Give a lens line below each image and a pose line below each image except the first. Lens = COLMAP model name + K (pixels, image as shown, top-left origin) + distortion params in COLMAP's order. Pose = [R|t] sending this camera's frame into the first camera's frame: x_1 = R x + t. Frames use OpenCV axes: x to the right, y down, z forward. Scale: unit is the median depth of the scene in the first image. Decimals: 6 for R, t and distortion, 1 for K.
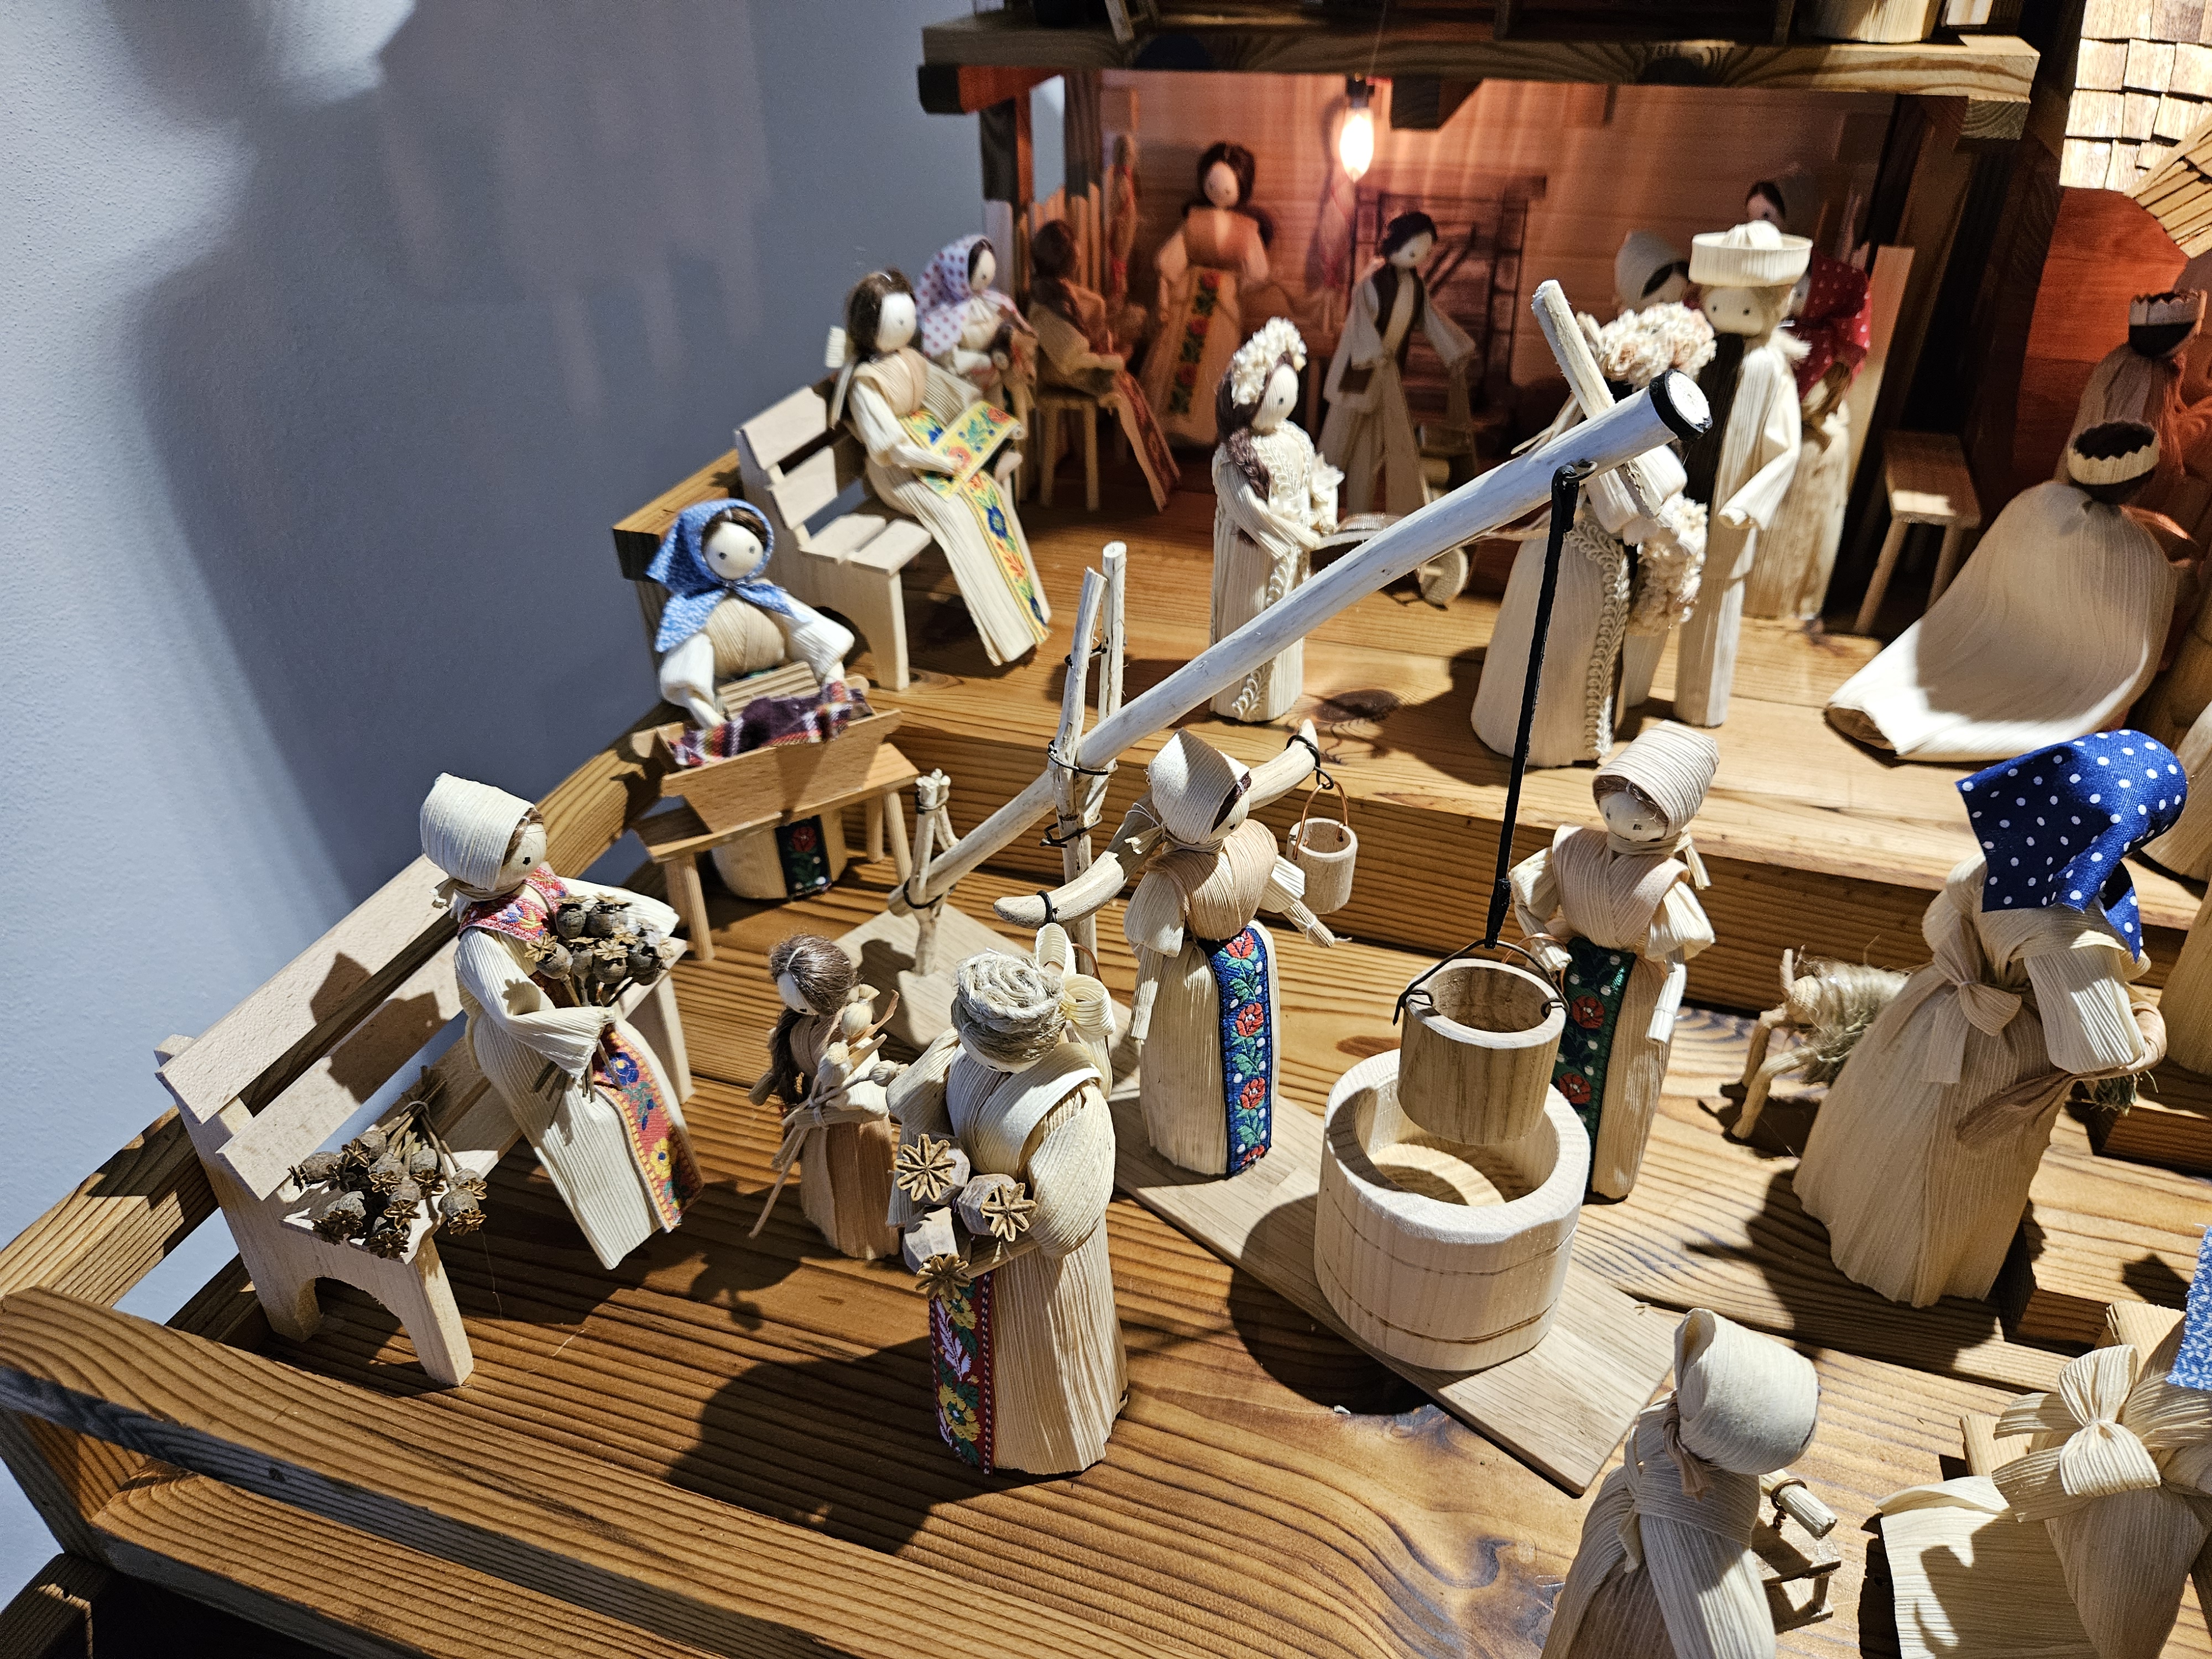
lens RADIAL K [[1507.3, 0, 1106.0], [0, 1507.3, 829.5], [0, 0, 1]] dist [0.044003, -0.043620]
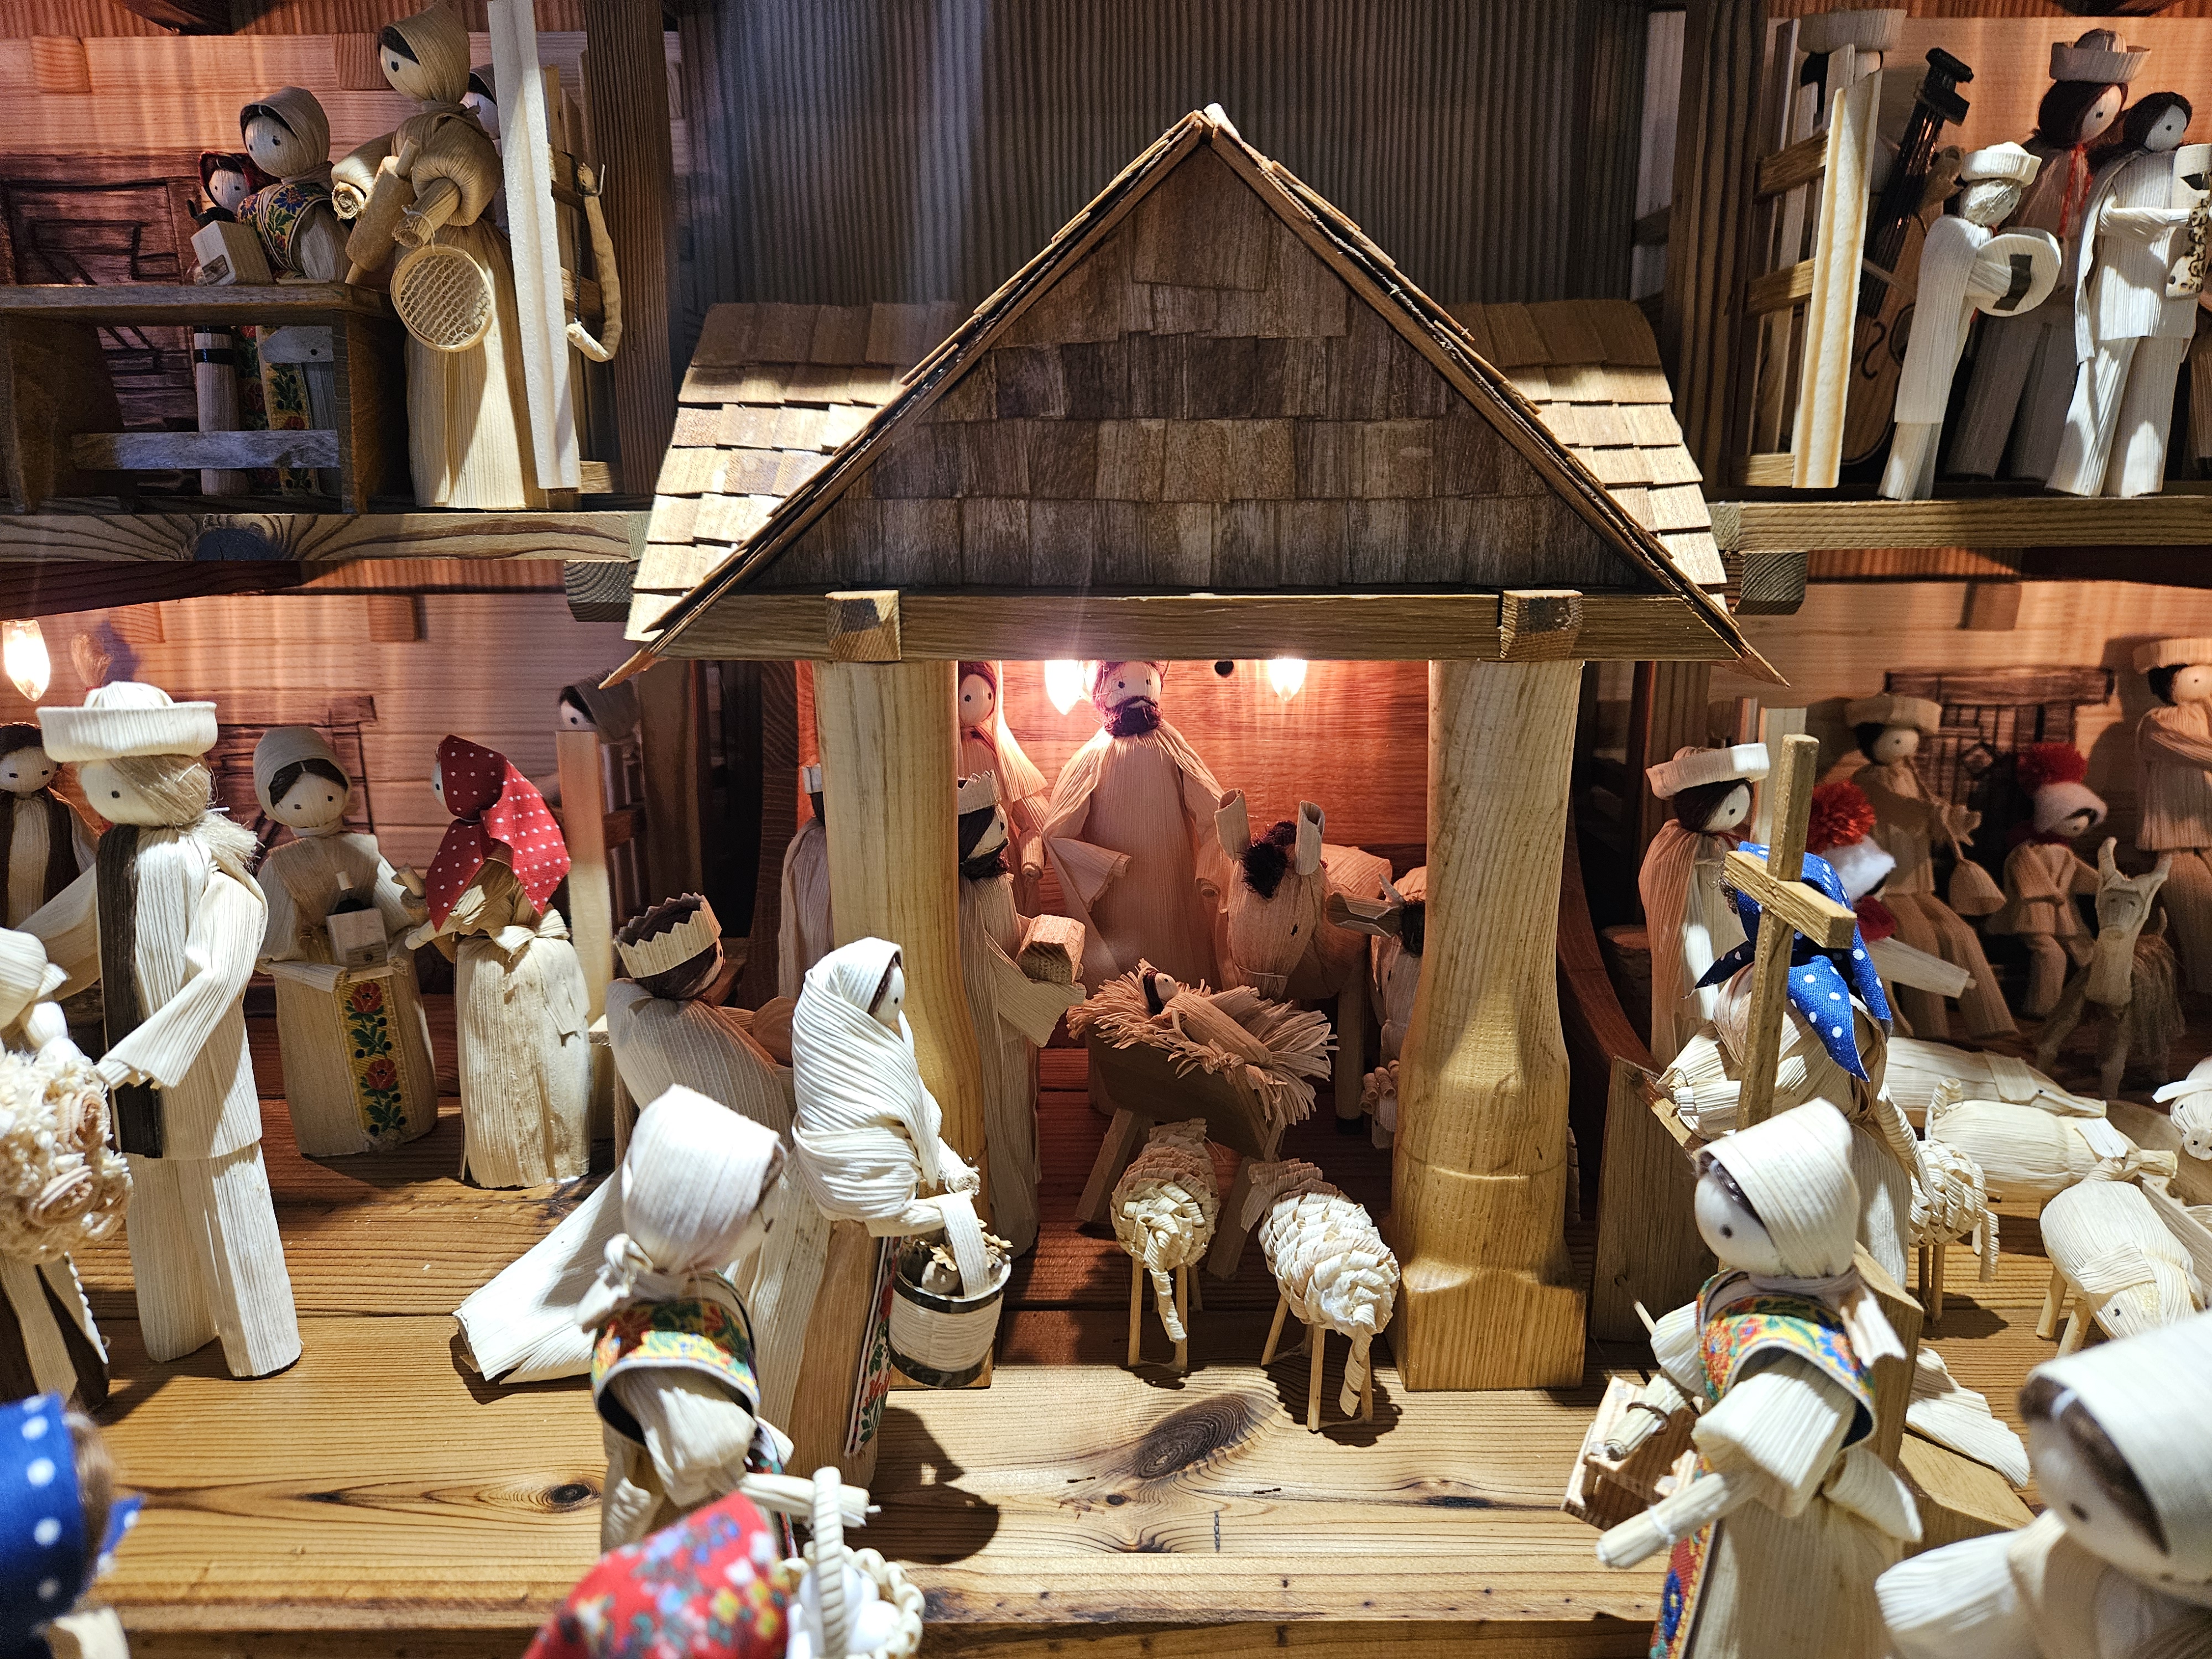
lens RADIAL K [[1498.4, 0, 1090.1], [0, 1498.4, 820.2], [0, 0, 1]] dist [0.056705, -0.052972]
pose [[0.950952, -0.062906, 0.302875, 0.615008], [0.169482, 0.925025, -0.340006, -0.004711], [-0.258778, 0.374661, 0.890316, 0.231105]]
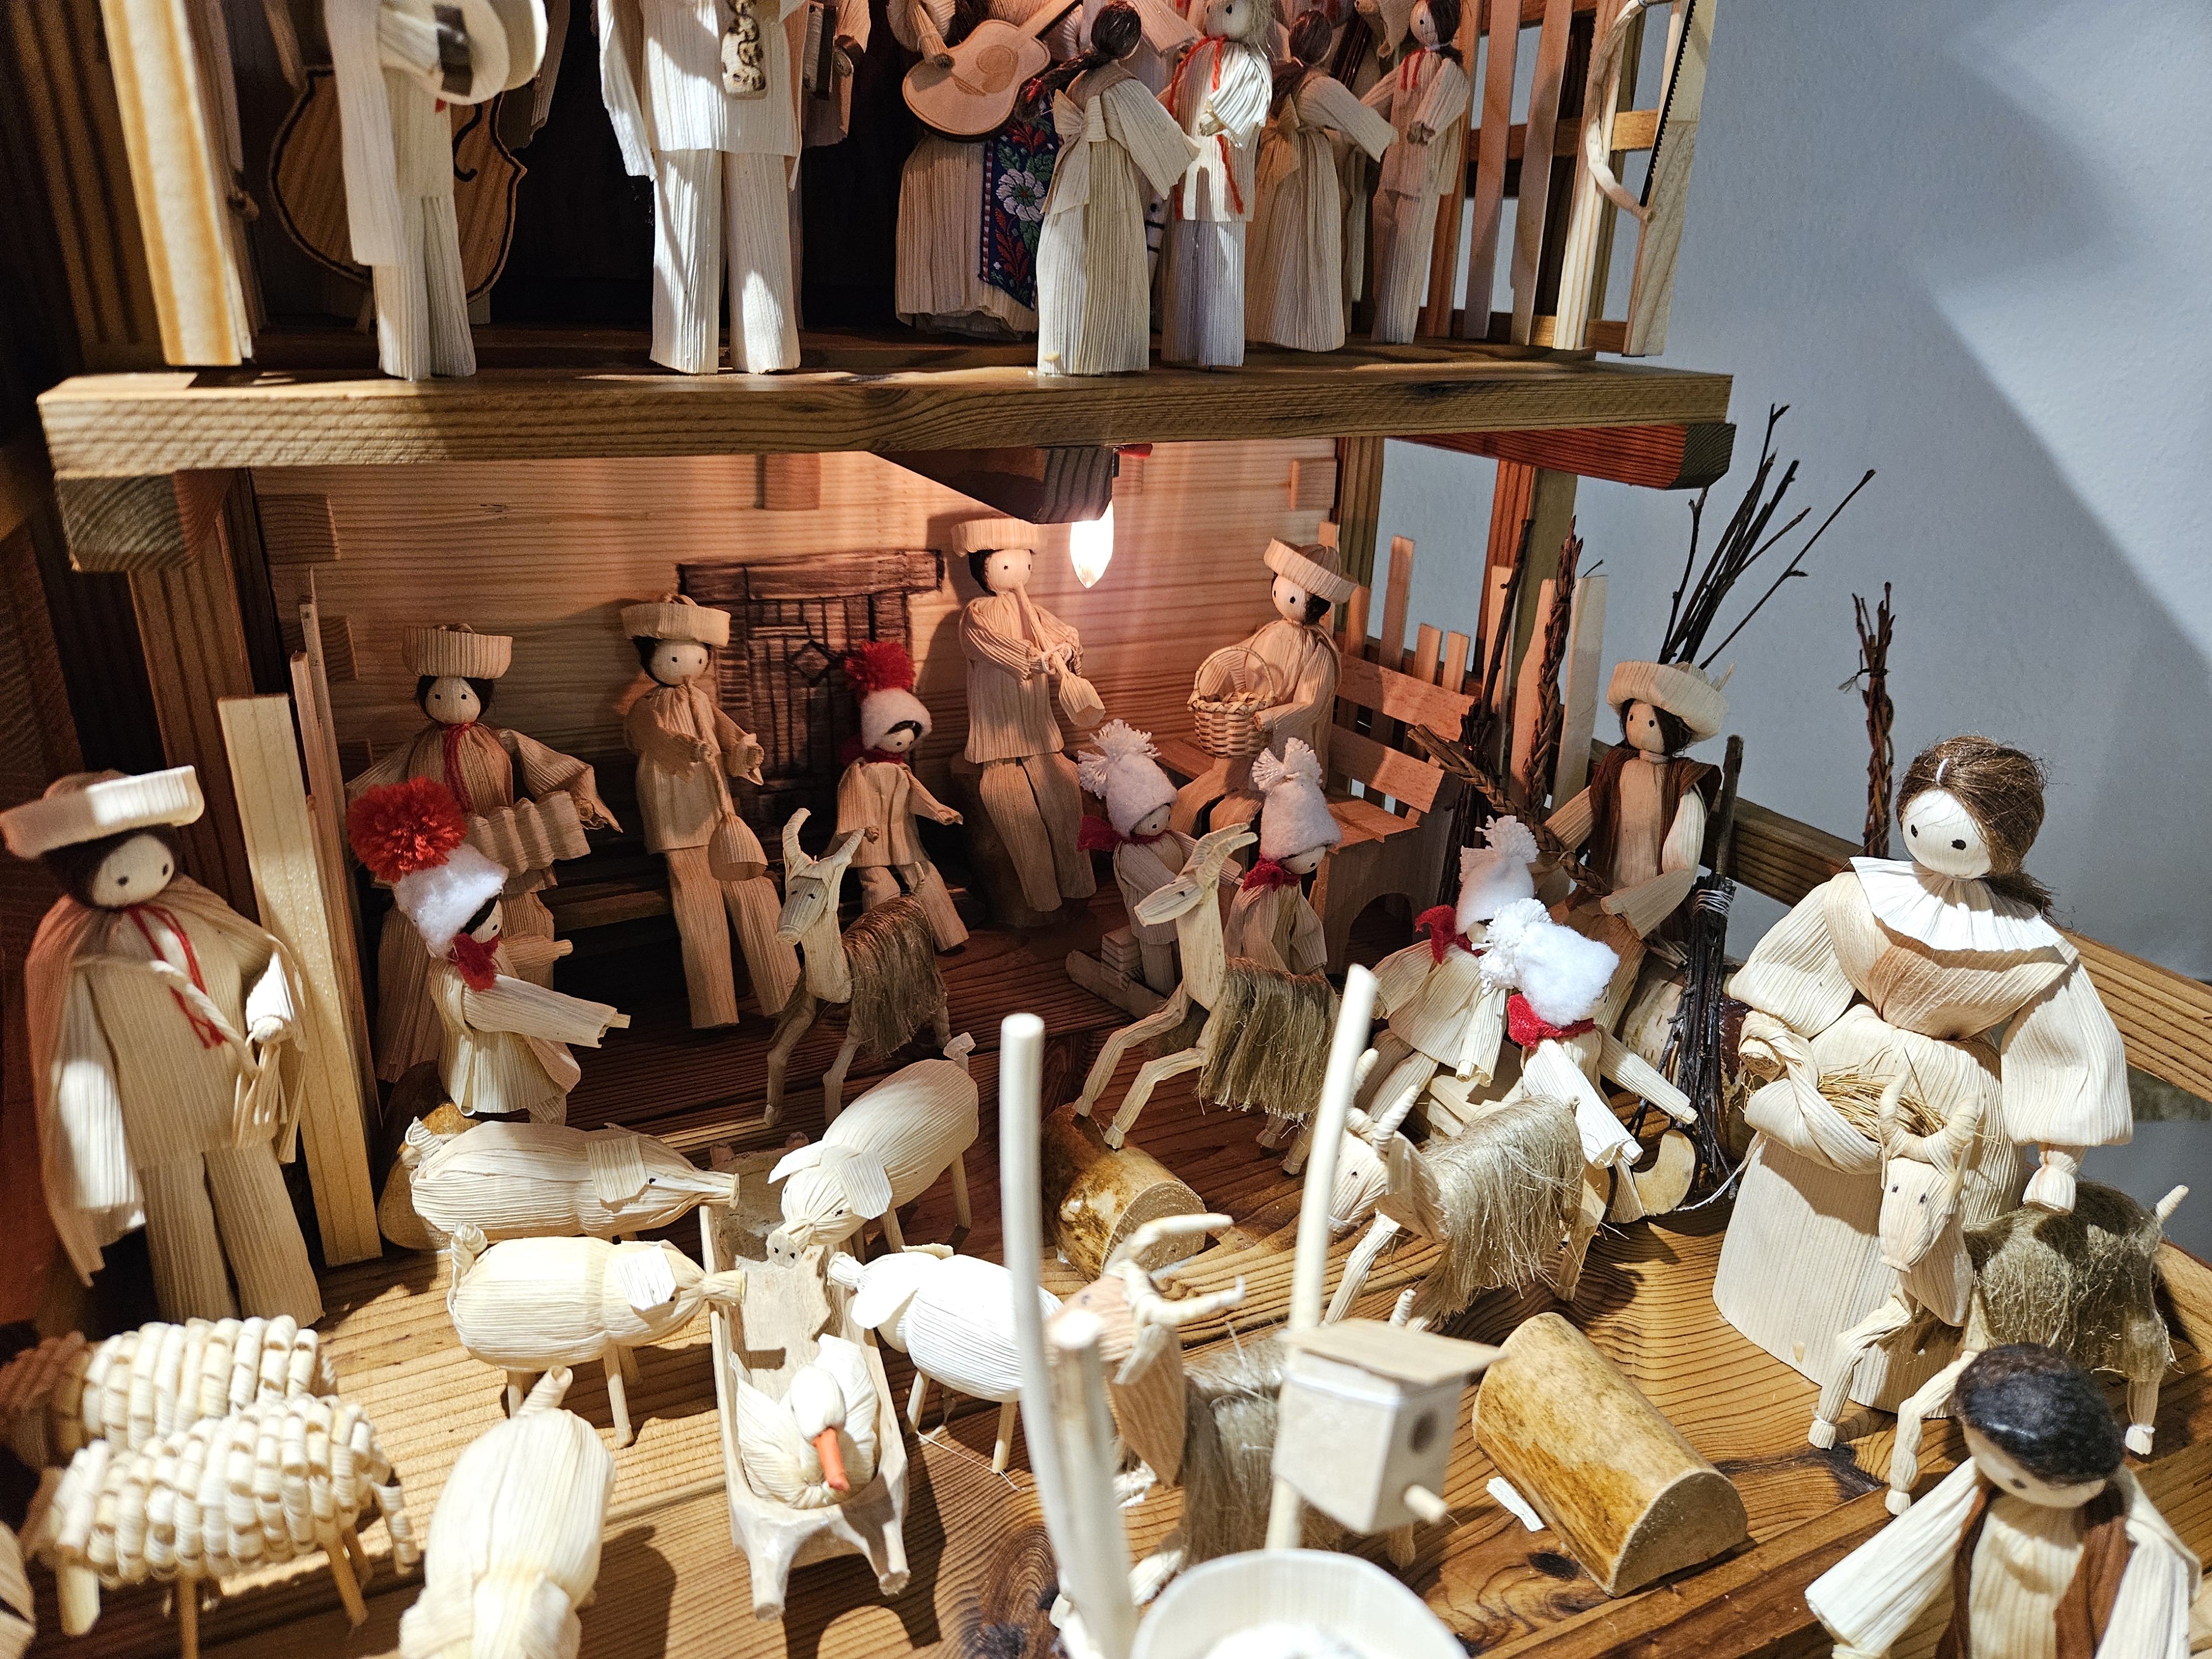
lens RADIAL K [[1497.4, 0, 1101.6], [0, 1497.4, 844.1], [0, 0, 1]] dist [0.058820, -0.048284]
pose [[0.731989, -0.221725, 0.644229, 1.153497], [0.346963, 0.935080, -0.072401, -0.089460], [-0.586352, 0.276521, 0.761398, 0.254361]]
